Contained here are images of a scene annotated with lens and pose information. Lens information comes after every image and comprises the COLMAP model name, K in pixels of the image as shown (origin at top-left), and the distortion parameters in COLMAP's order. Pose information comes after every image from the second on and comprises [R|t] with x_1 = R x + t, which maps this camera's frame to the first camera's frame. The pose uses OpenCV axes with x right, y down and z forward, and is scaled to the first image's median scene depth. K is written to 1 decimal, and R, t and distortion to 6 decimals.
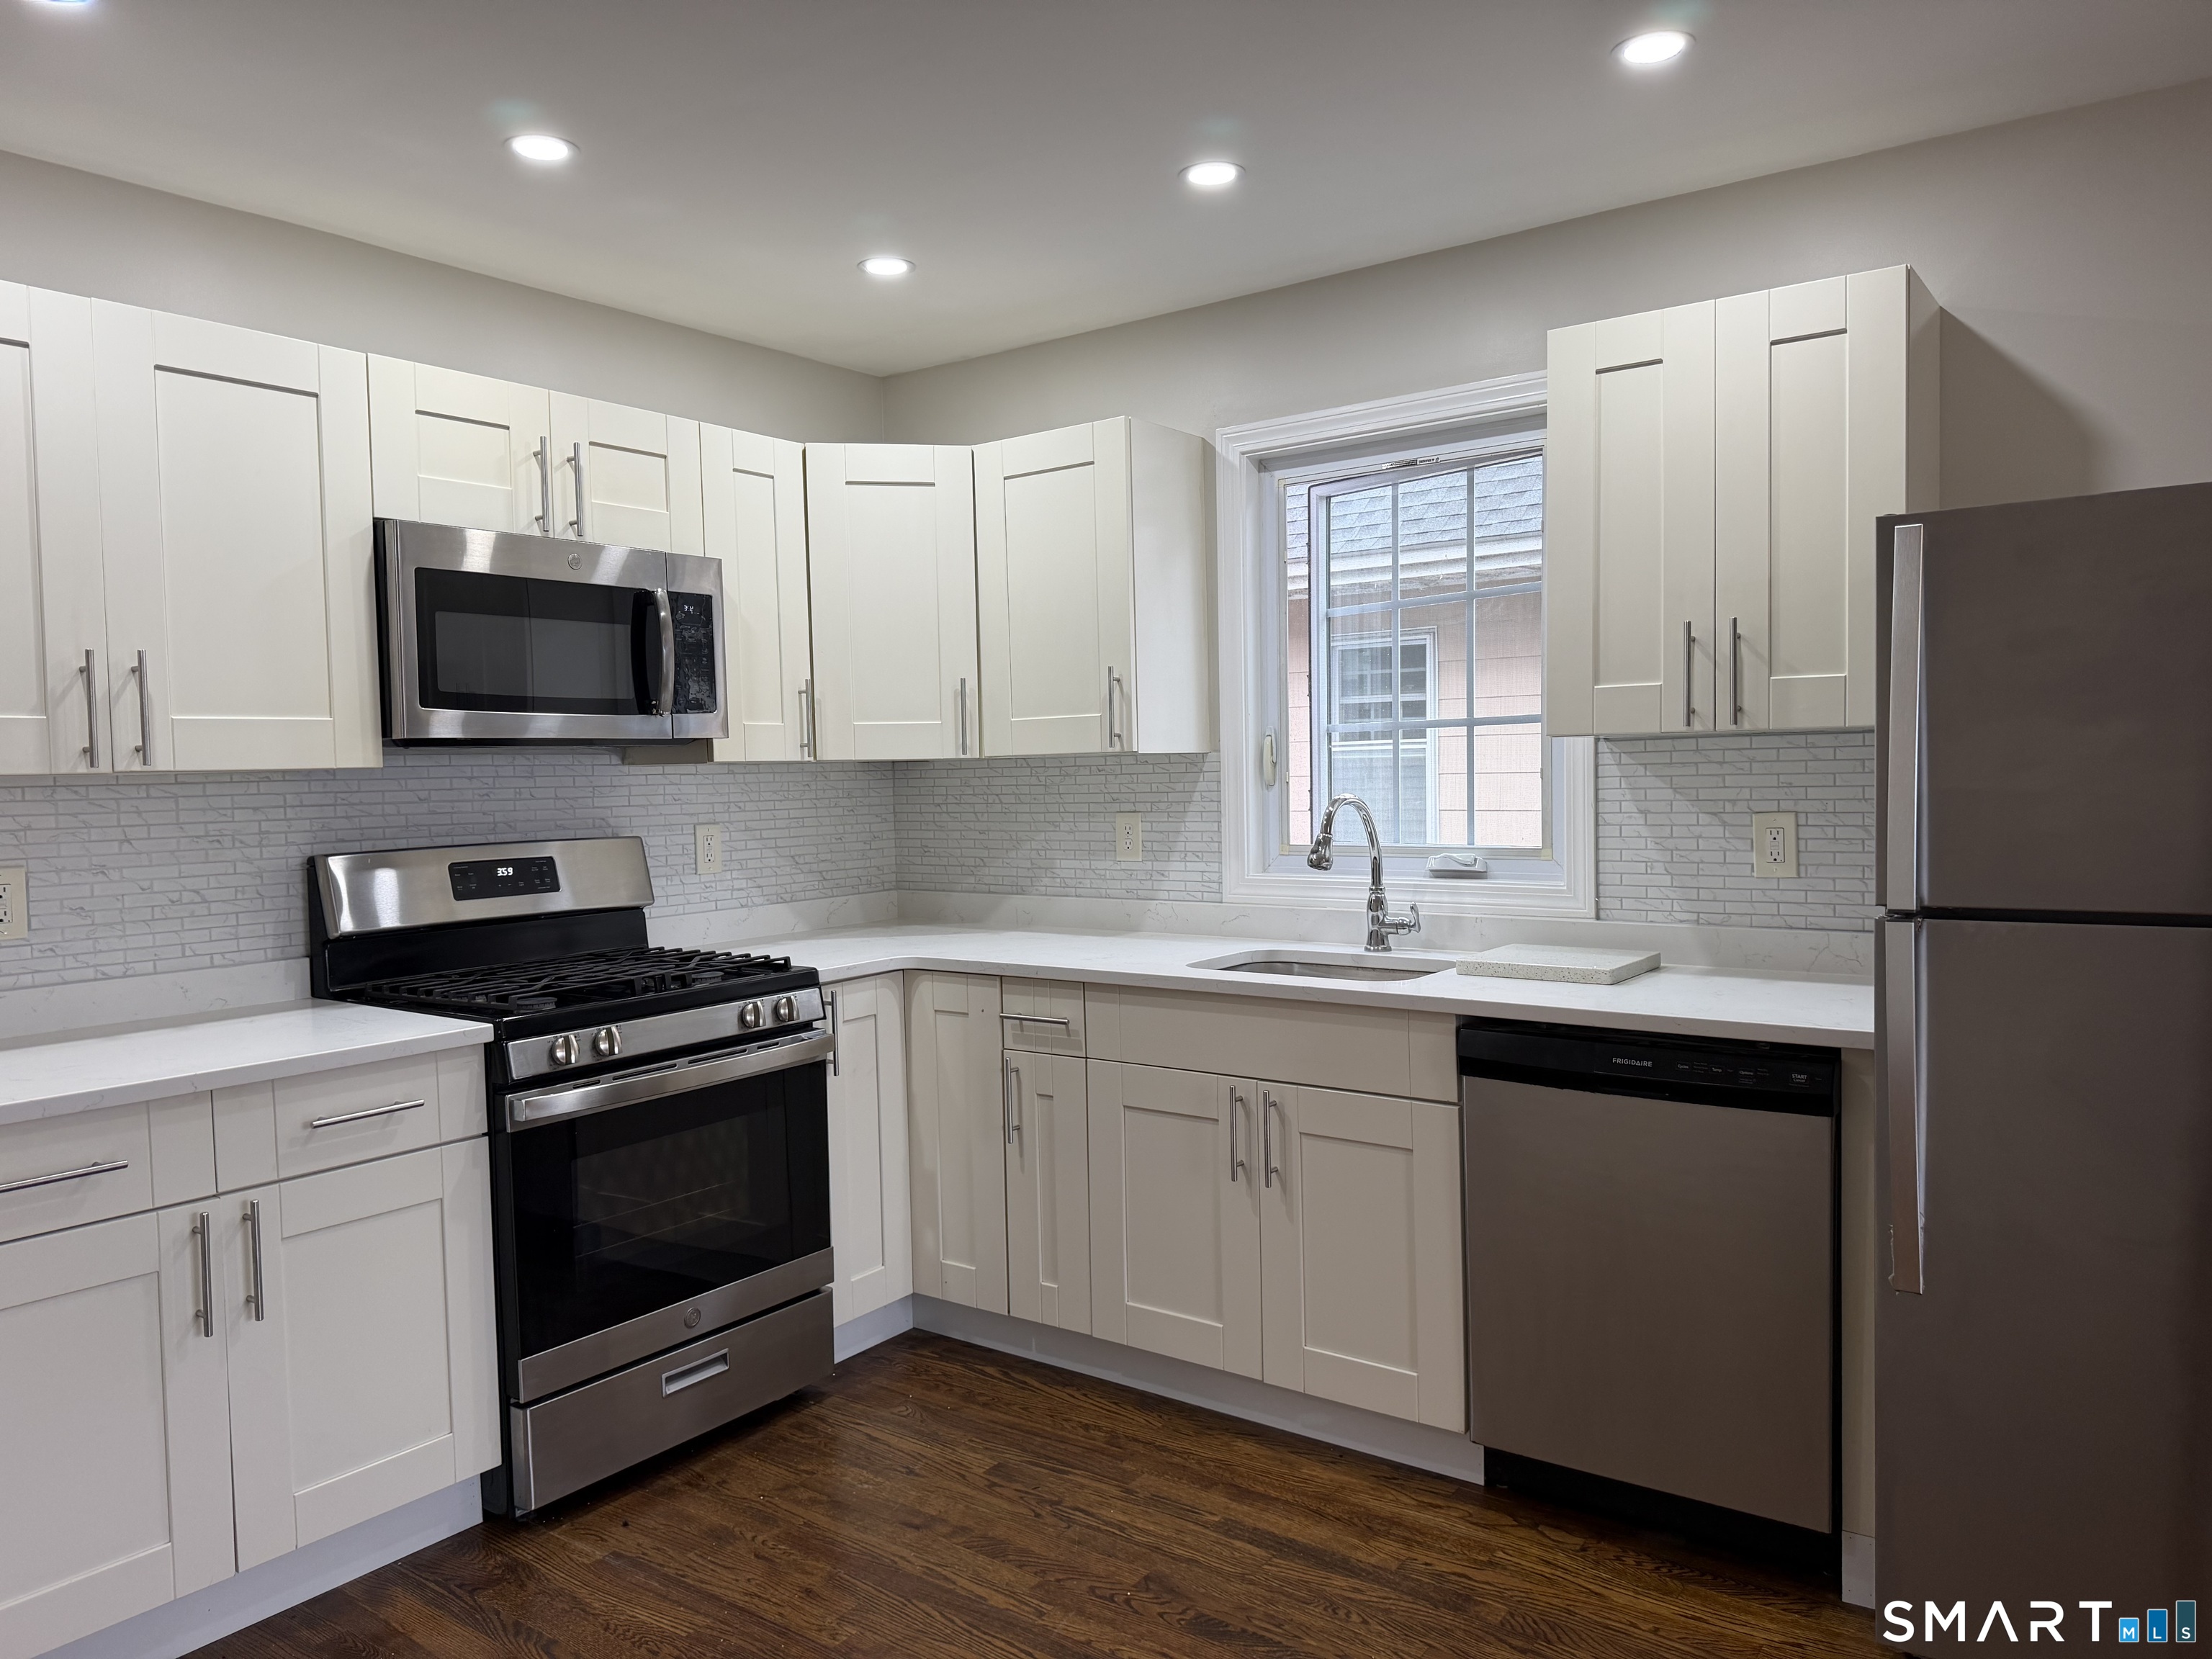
lens RADIAL K [[1571.5, 0, 1095.5], [0, 1571.5, 832.2], [0, 0, 1]] dist [0.001656, -0.005907]
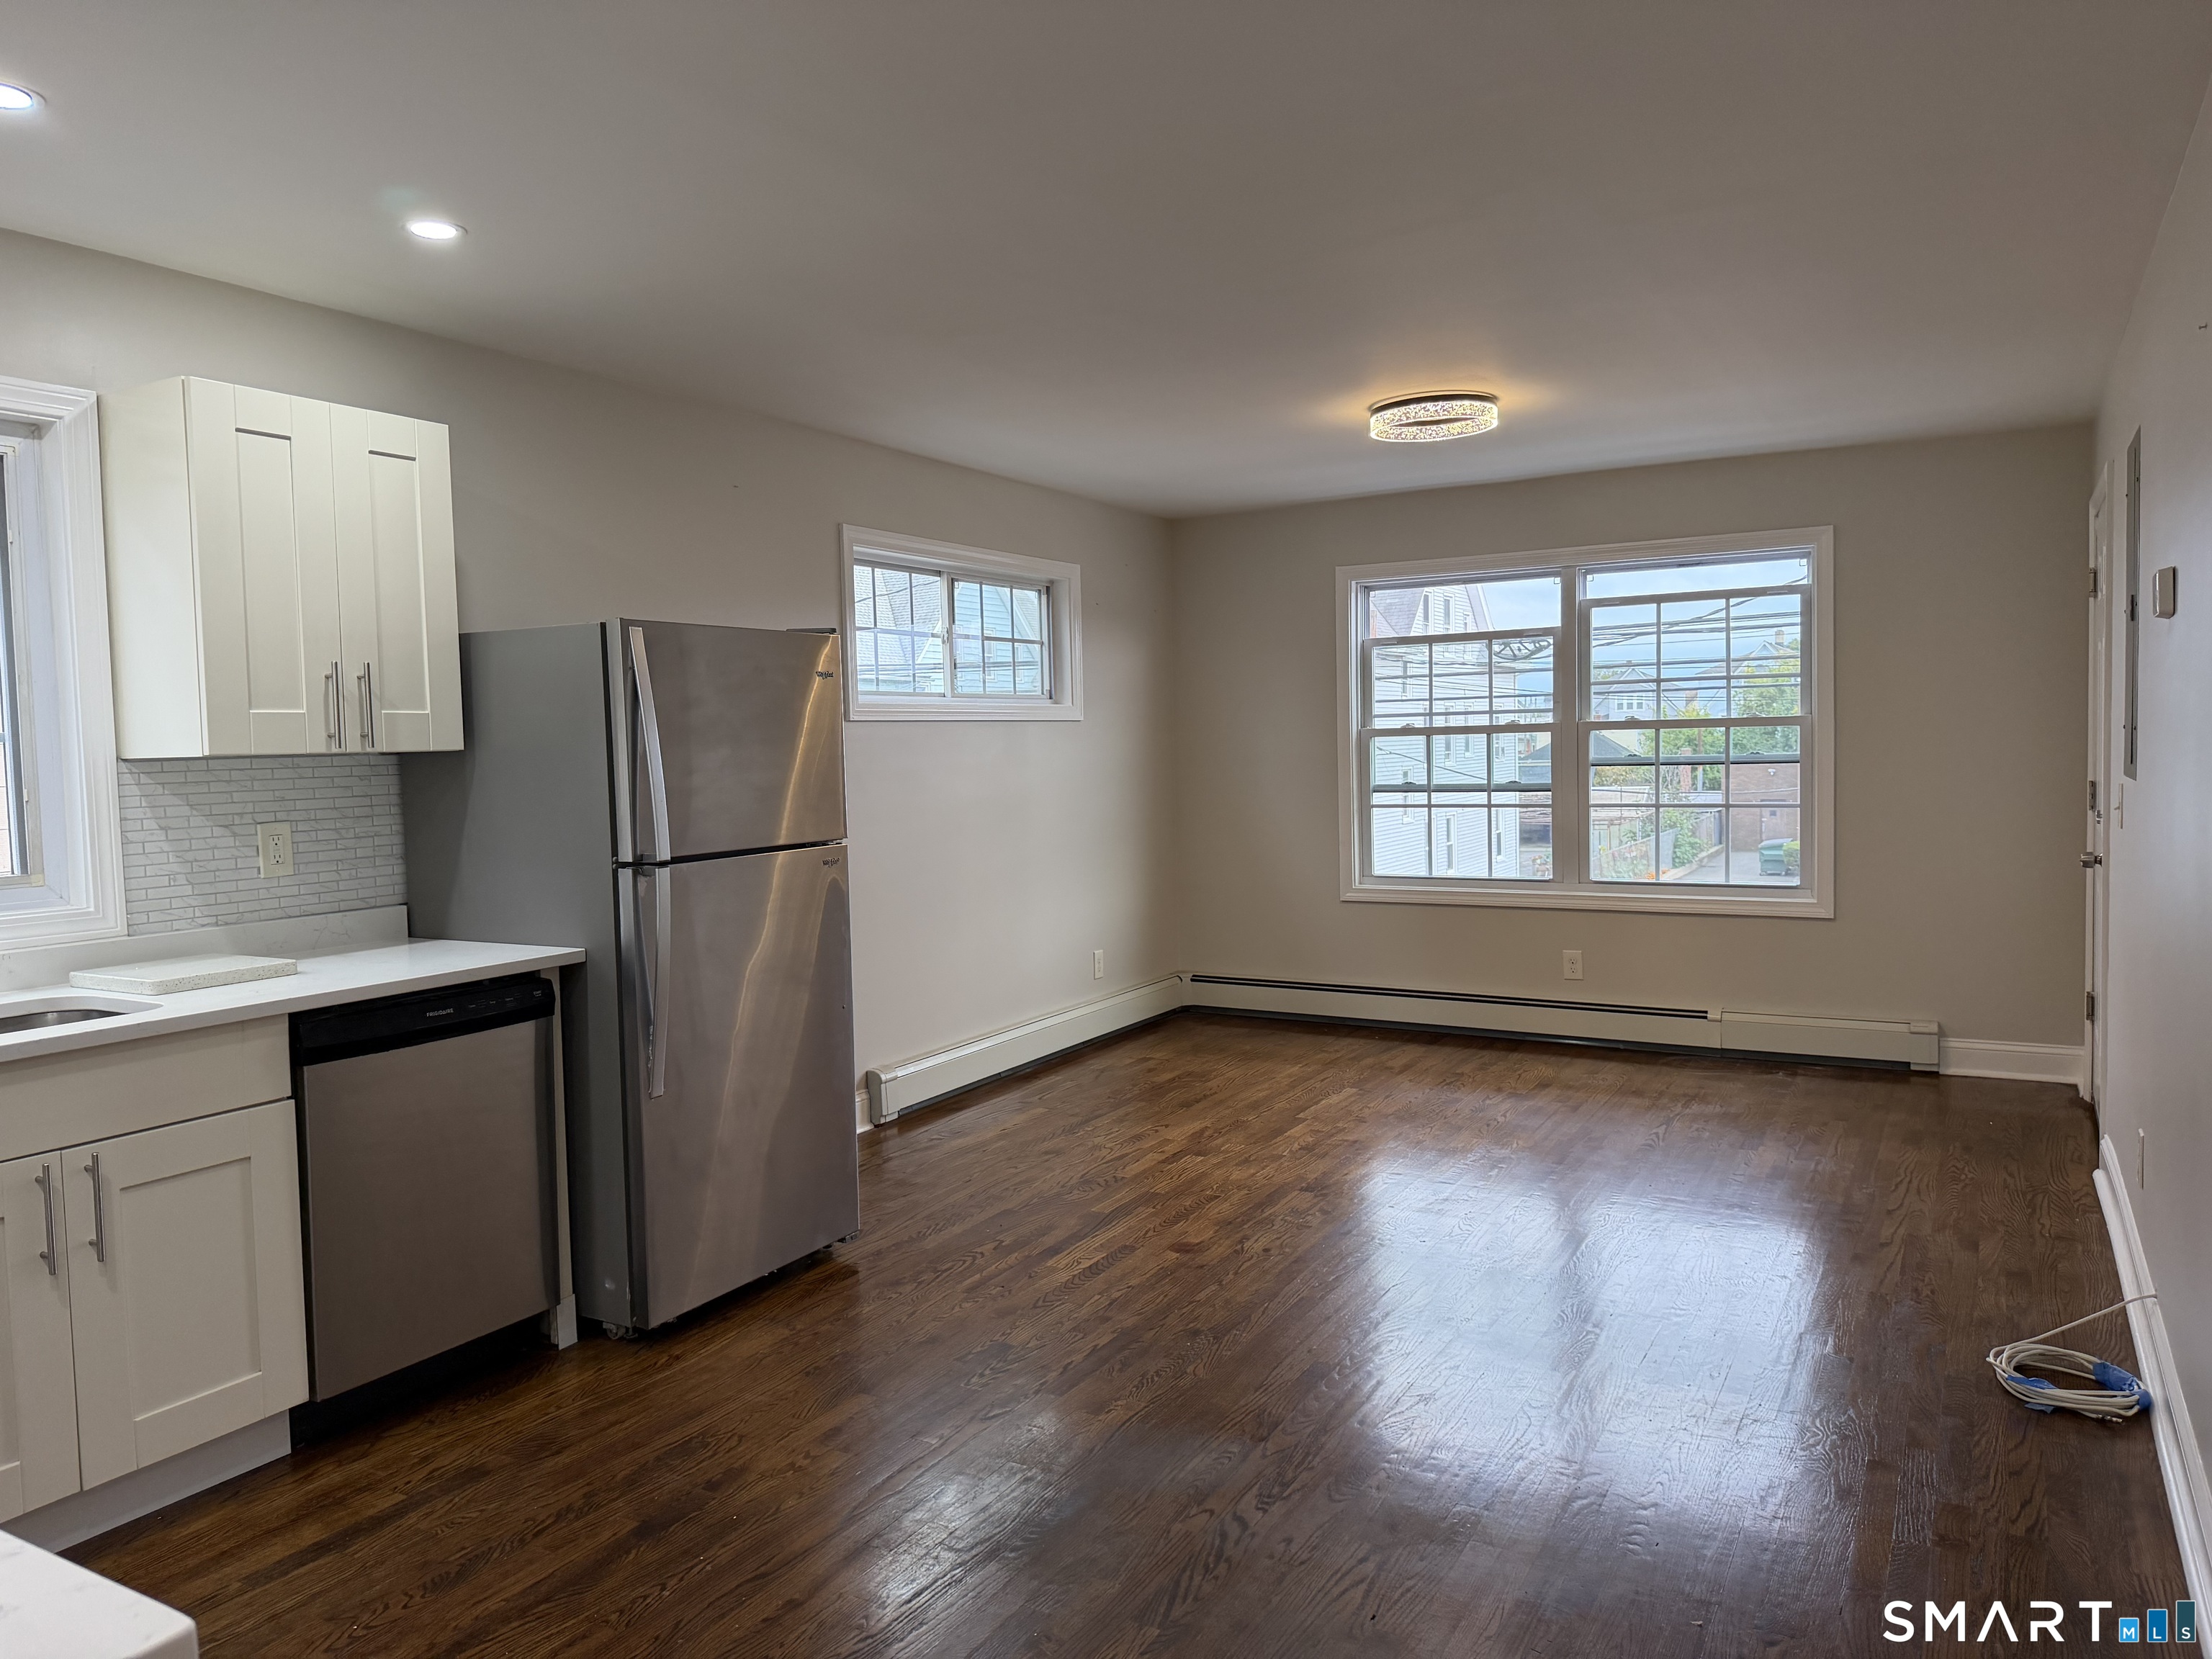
lens RADIAL K [[1571.5, 0, 1083.6], [0, 1571.5, 819.8], [0, 0, 1]] dist [0.001656, -0.005907]
pose [[-0.123689, -0.019411, 0.992131, -0.818296], [0.073865, 0.996855, 0.028712, -0.003356], [-0.989568, 0.076835, -0.121867, 0.532887]]
